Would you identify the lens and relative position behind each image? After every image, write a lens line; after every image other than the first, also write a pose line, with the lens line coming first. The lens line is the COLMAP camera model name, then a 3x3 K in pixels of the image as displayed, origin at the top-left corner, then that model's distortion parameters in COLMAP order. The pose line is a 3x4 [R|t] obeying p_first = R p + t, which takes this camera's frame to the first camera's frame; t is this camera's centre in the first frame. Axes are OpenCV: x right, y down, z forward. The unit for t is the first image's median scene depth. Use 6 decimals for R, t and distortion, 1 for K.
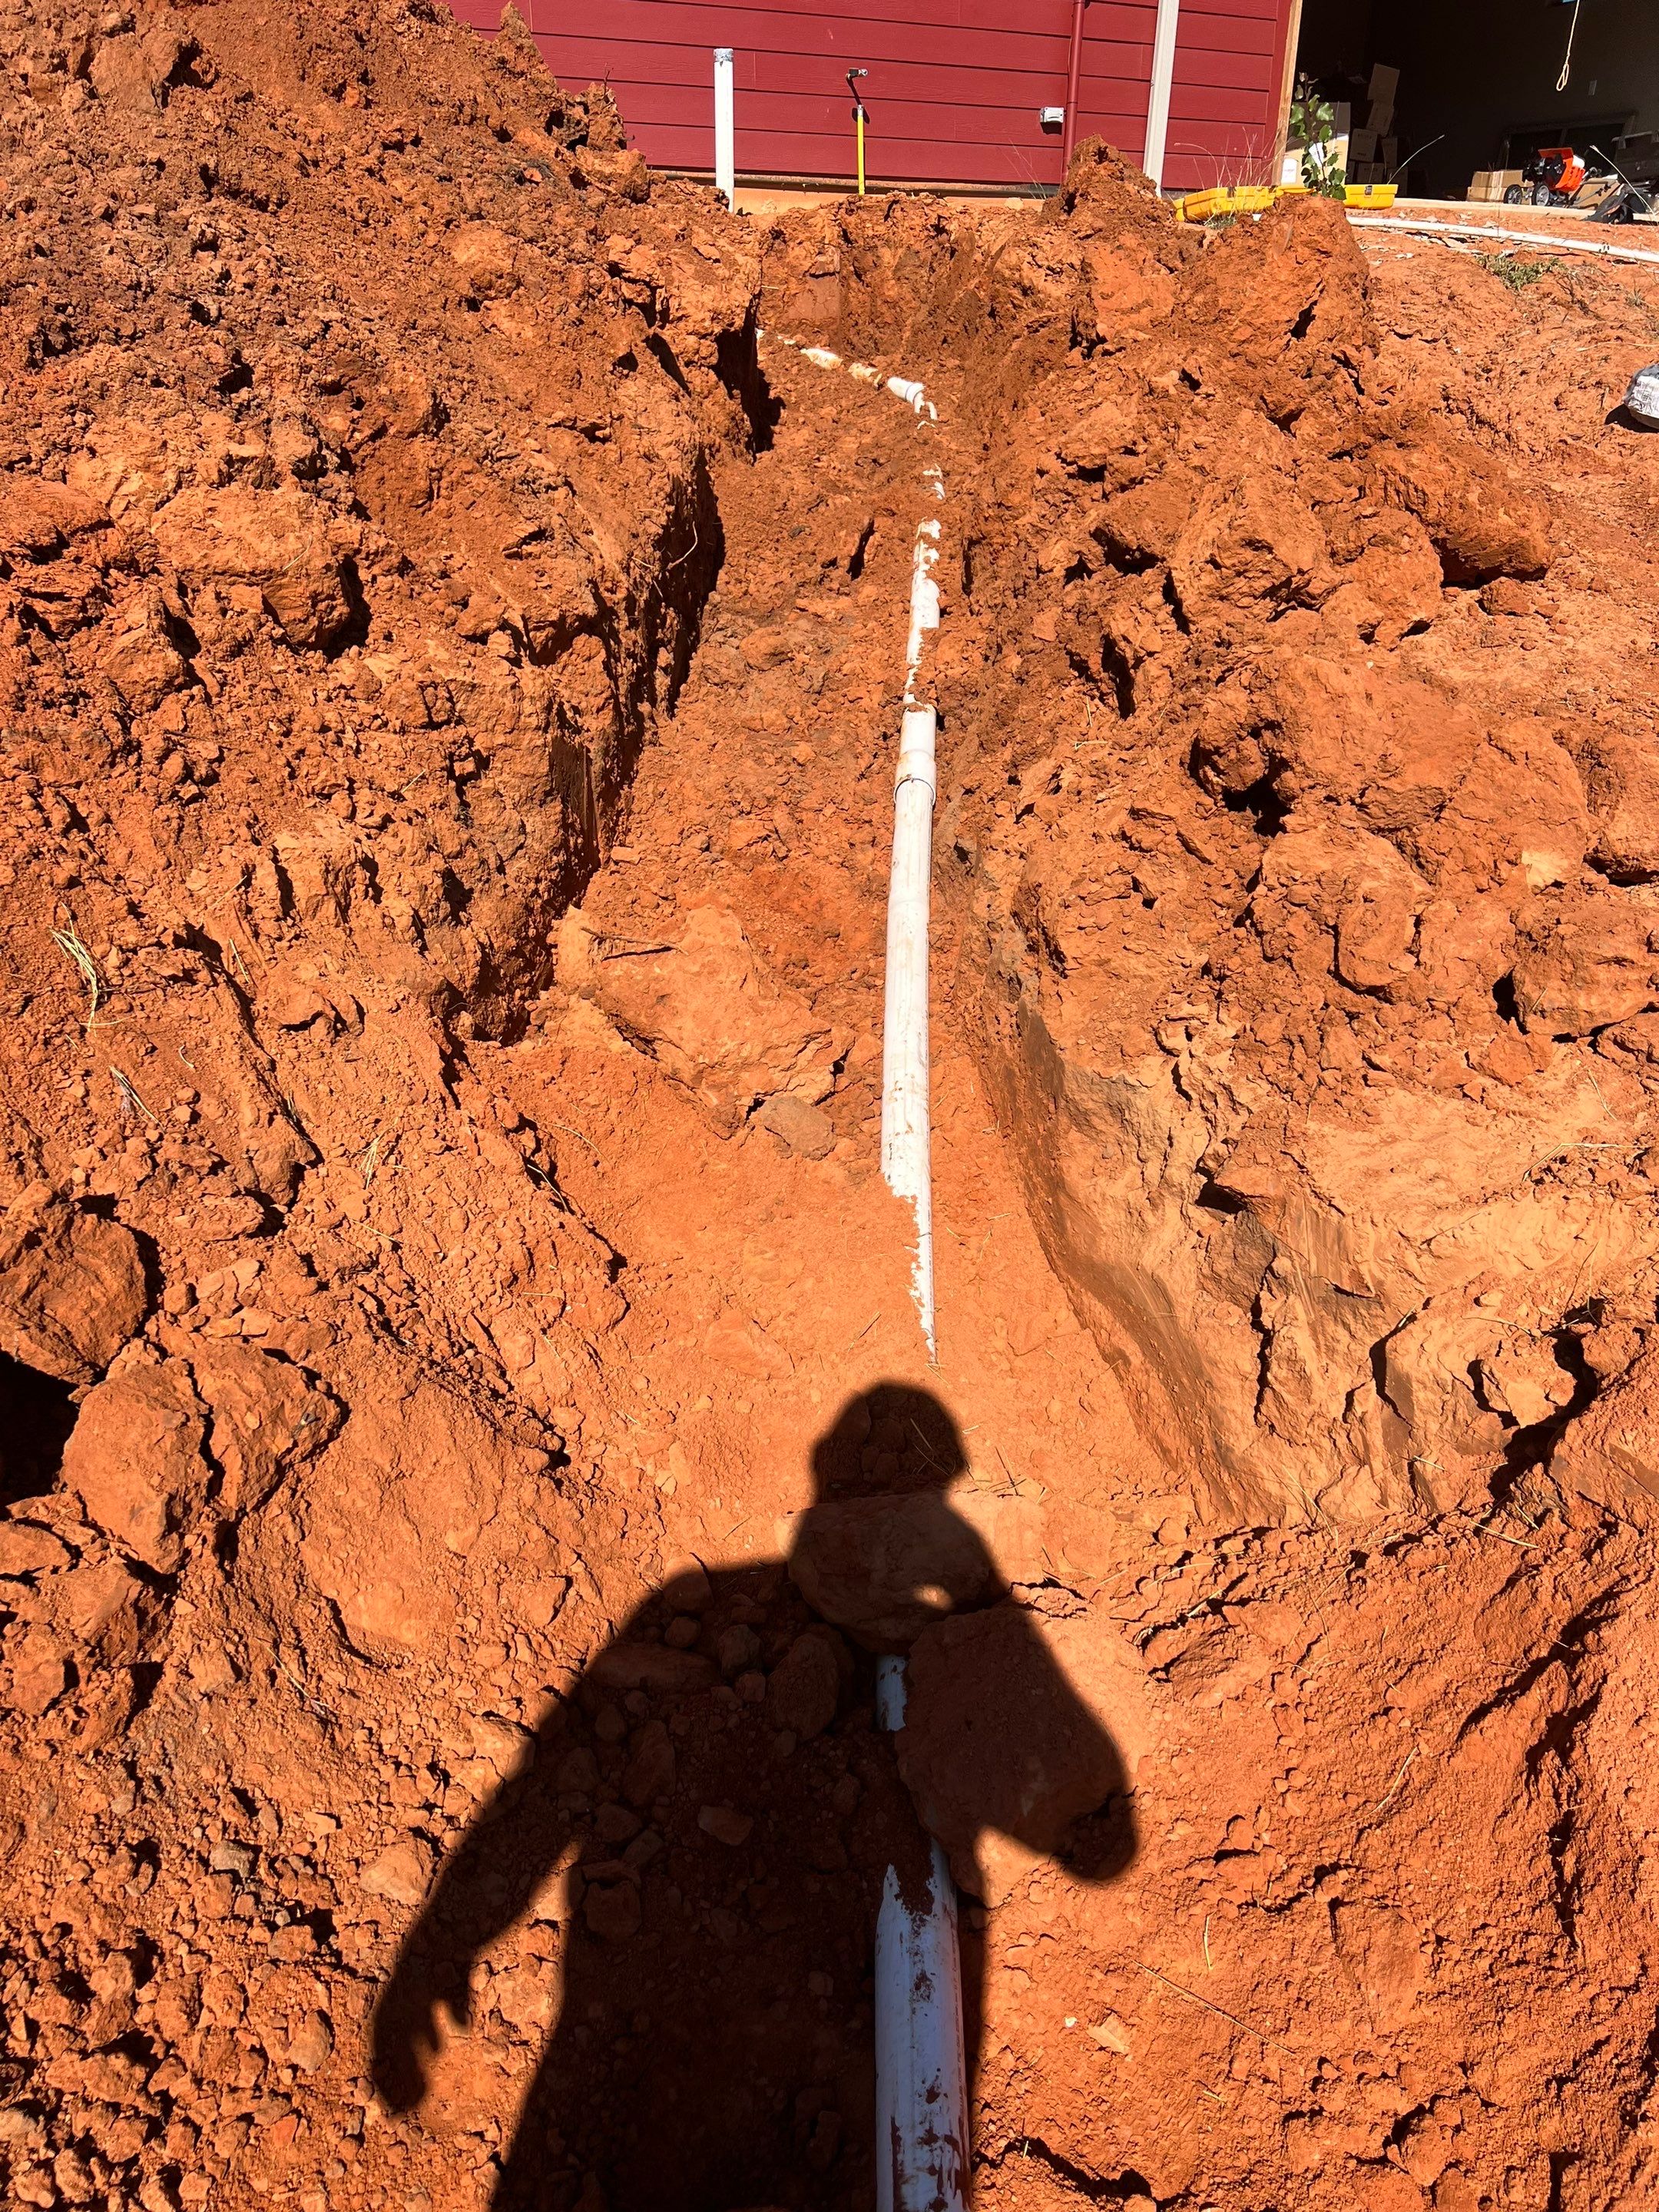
lens RADIAL K [[1641.2, 0, 829.5], [0, 1641.2, 1106.0], [0, 0, 1]] dist [0.009197, 0.003192]
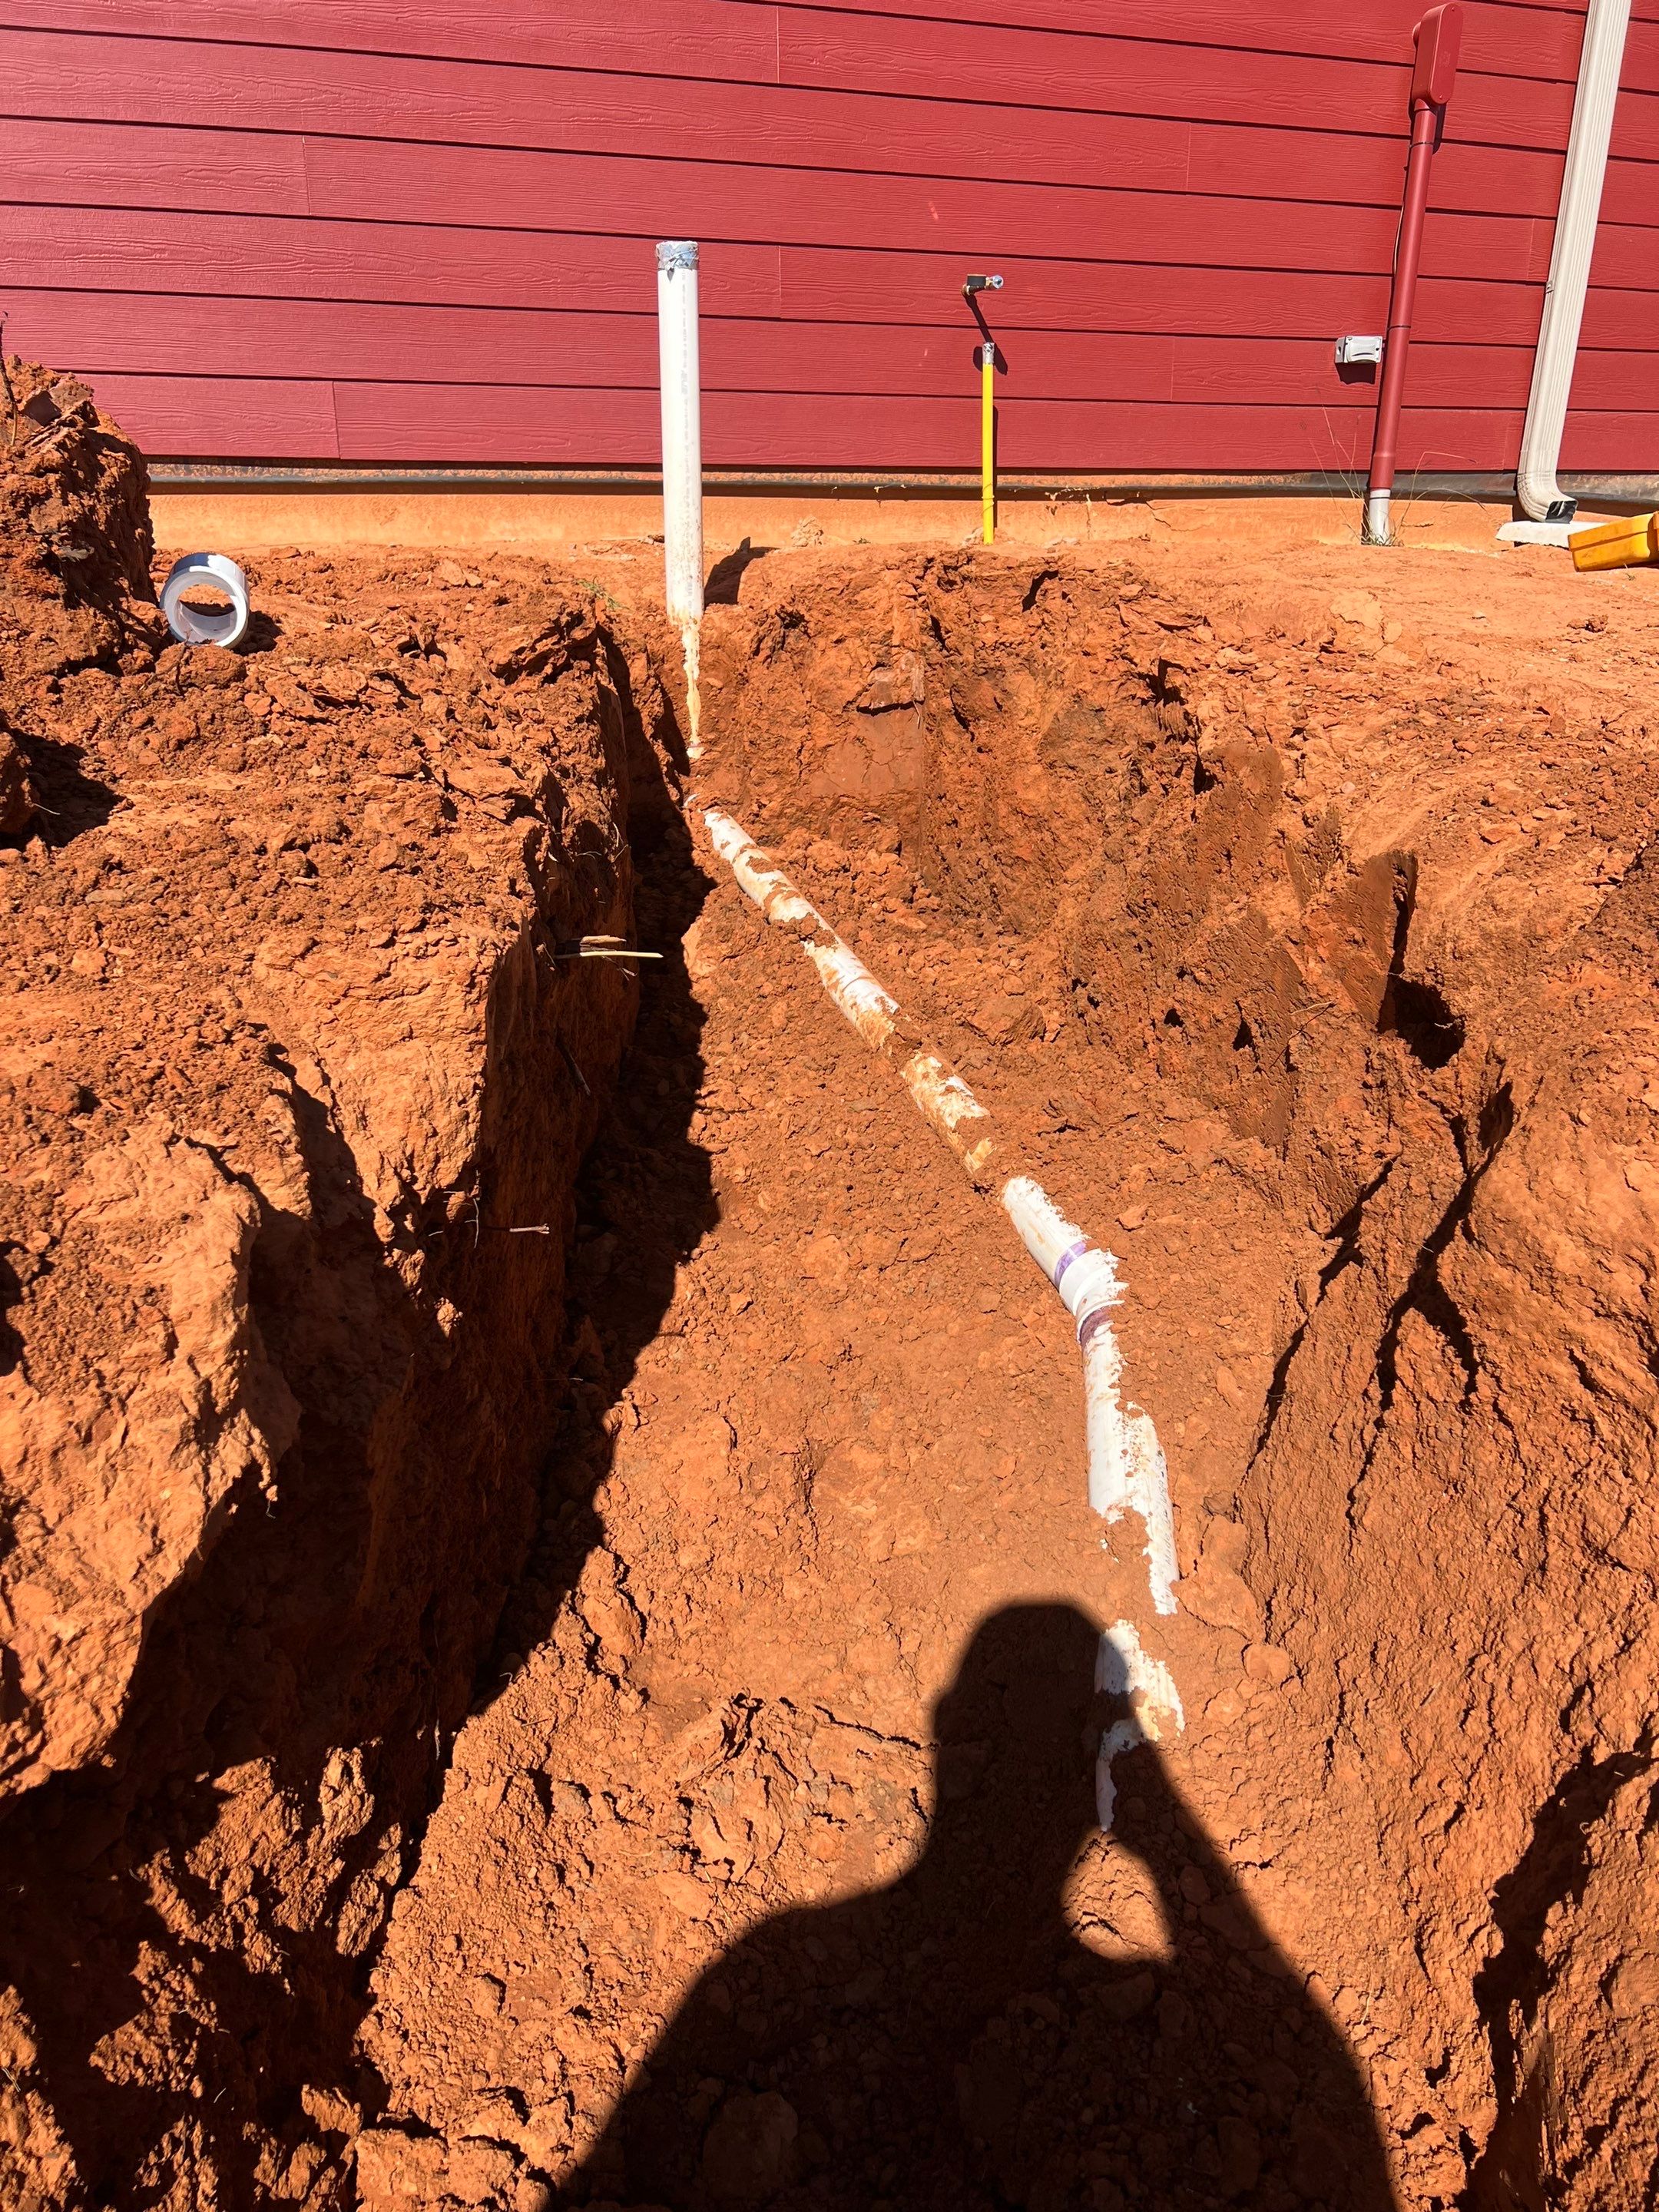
lens RADIAL K [[1641.2, 0, 829.5], [0, 1641.2, 1106.0], [0, 0, 1]] dist [0.009197, 0.003192]
pose [[0.995514, 0.030459, -0.089579, 0.021960], [-0.037791, 0.995971, -0.081329, -0.321152], [0.086741, 0.084349, 0.992654, 0.498754]]
